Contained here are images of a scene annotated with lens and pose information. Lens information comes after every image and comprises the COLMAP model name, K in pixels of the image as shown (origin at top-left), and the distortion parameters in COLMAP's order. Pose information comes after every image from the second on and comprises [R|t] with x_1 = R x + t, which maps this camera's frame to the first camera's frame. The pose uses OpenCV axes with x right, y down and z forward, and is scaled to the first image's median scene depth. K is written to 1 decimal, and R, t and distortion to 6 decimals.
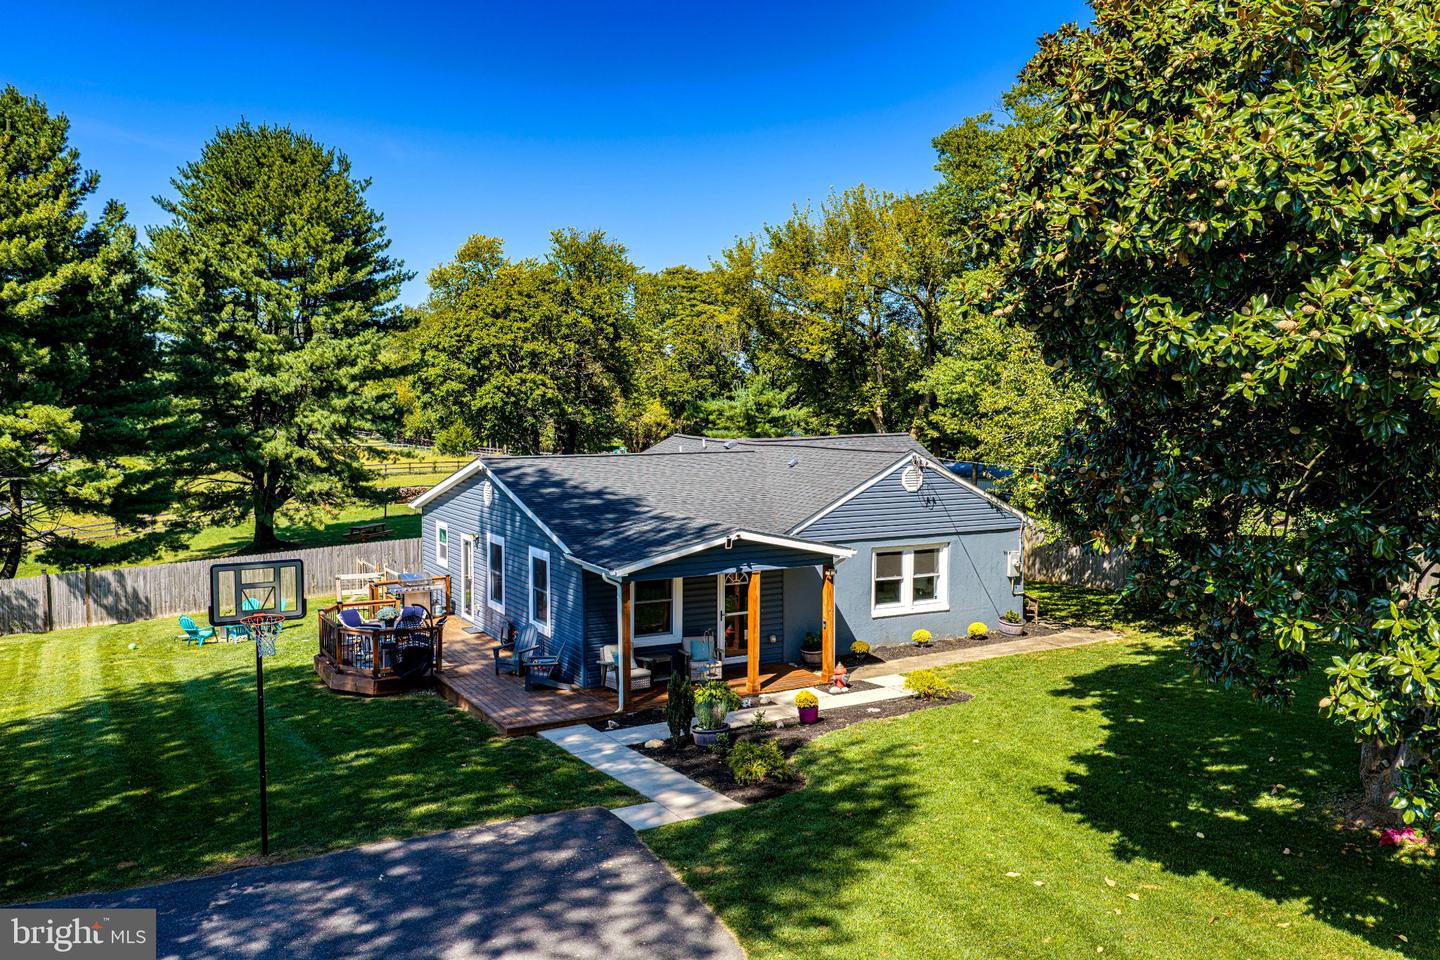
lens RADIAL K [[1170.2, 0, 720.0], [0, 1170.2, 480.0], [0, 0, 1]] dist [0.009621, -0.009837]
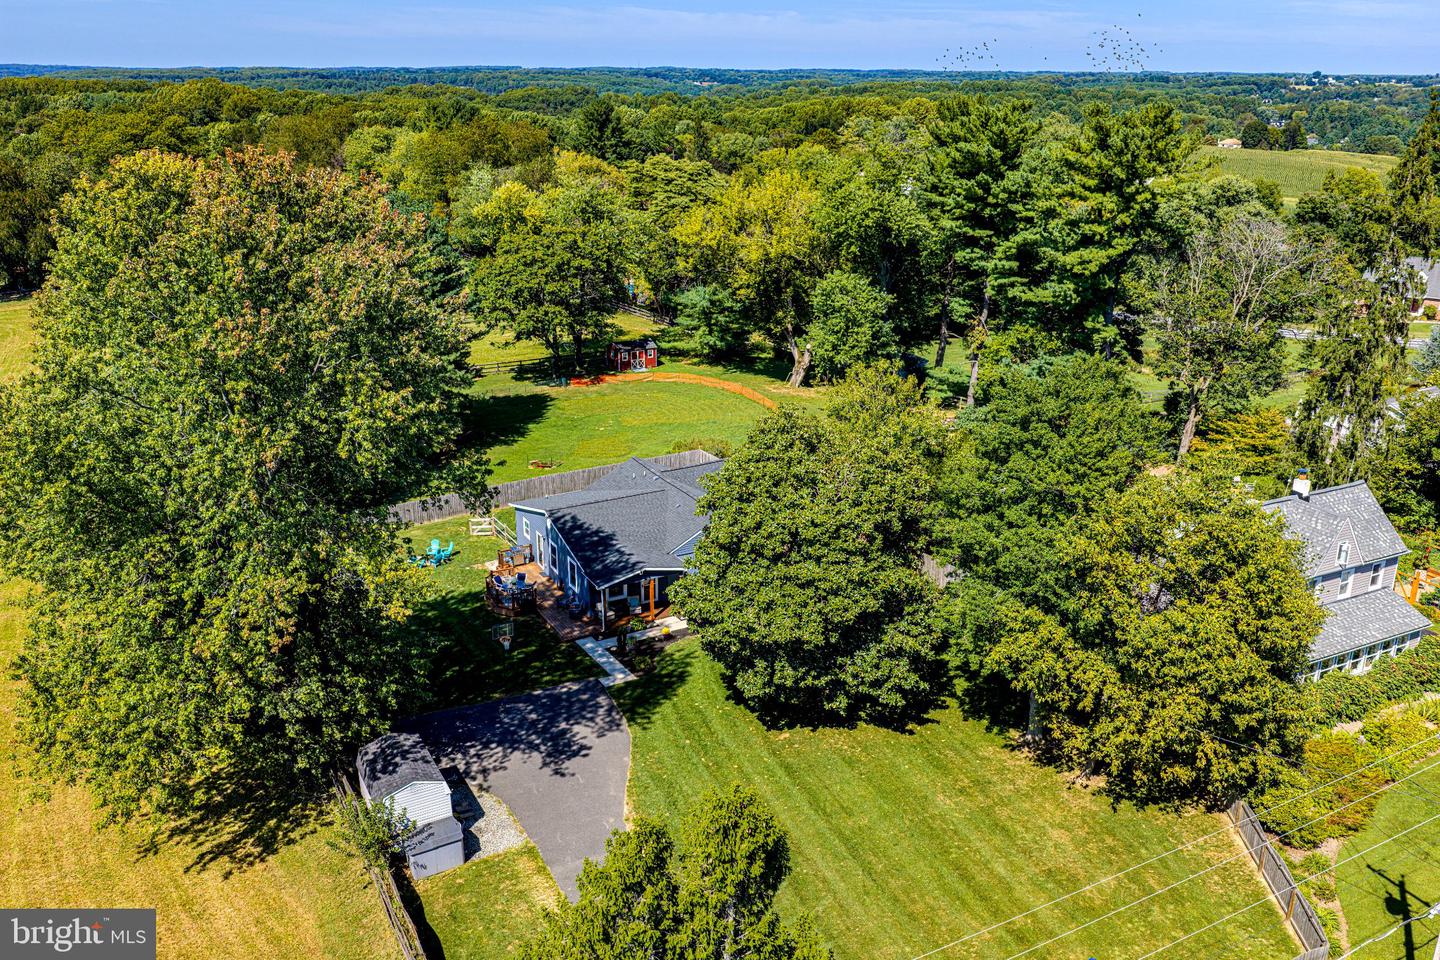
lens RADIAL K [[1170.2, 0, 720.0], [0, 1170.2, 480.0], [0, 0, 1]] dist [0.009621, -0.009837]
pose [[0.999962, 0.005583, -0.006635, 0.152298], [-0.003692, 0.966460, 0.256790, -0.632880], [0.007846, -0.256756, 0.966444, -1.179210]]
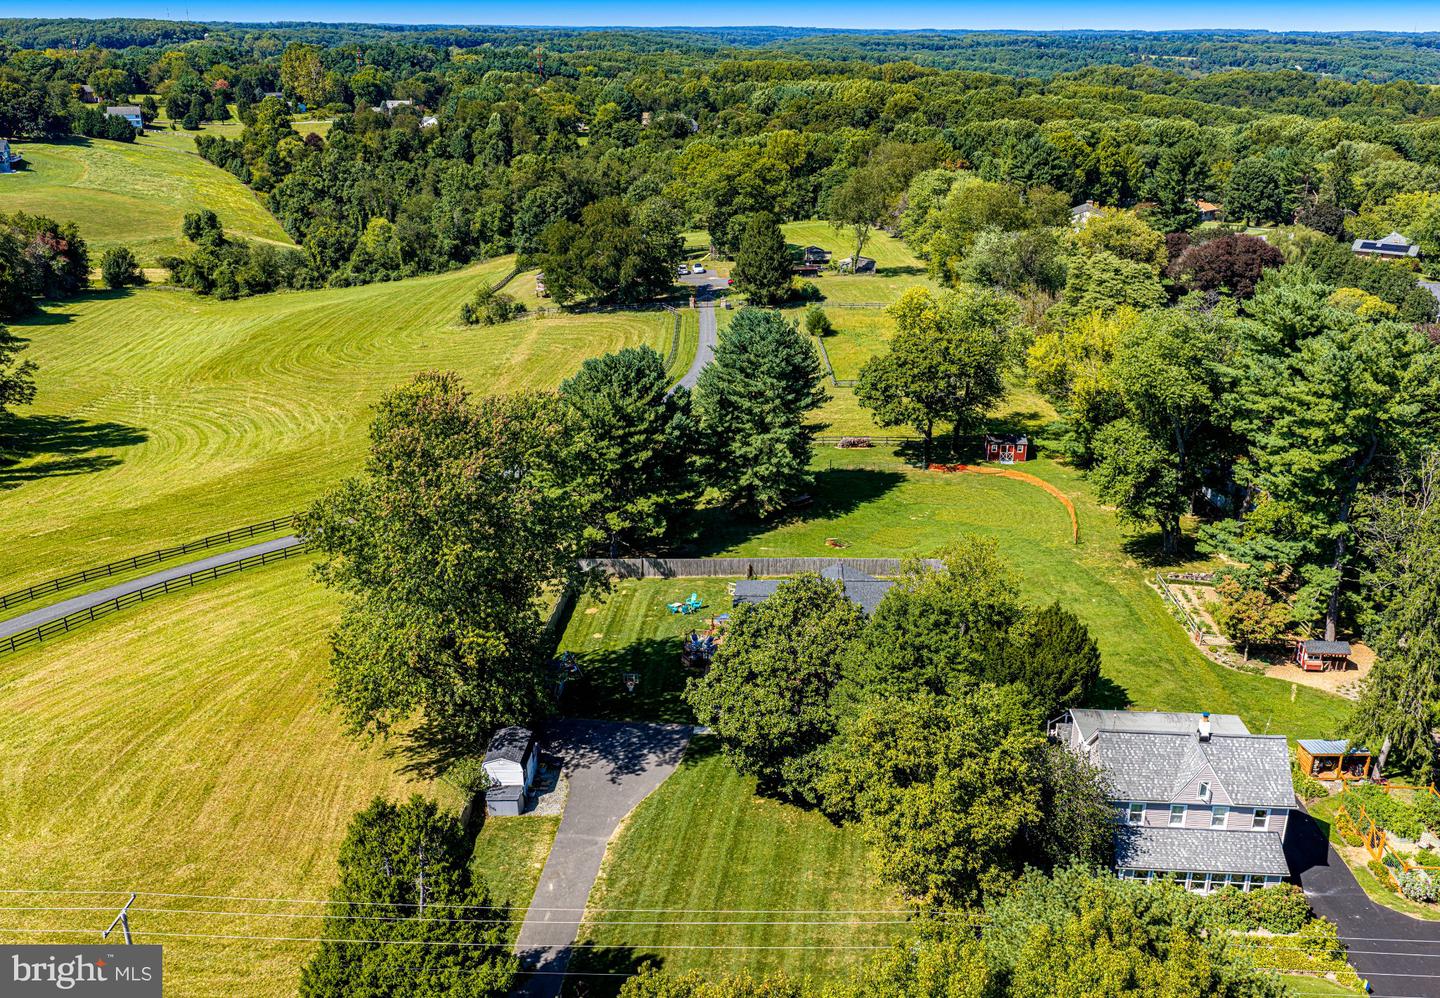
lens RADIAL K [[1242.9, 0, 777.2], [0, 1242.9, 500.5], [0, 0, 1]] dist [0.008937, -0.004673]
pose [[0.864858, 0.186775, -0.465978, 1.323031], [-0.047683, 0.954579, 0.294118, -1.173077], [0.499746, -0.232151, 0.834482, -1.597682]]
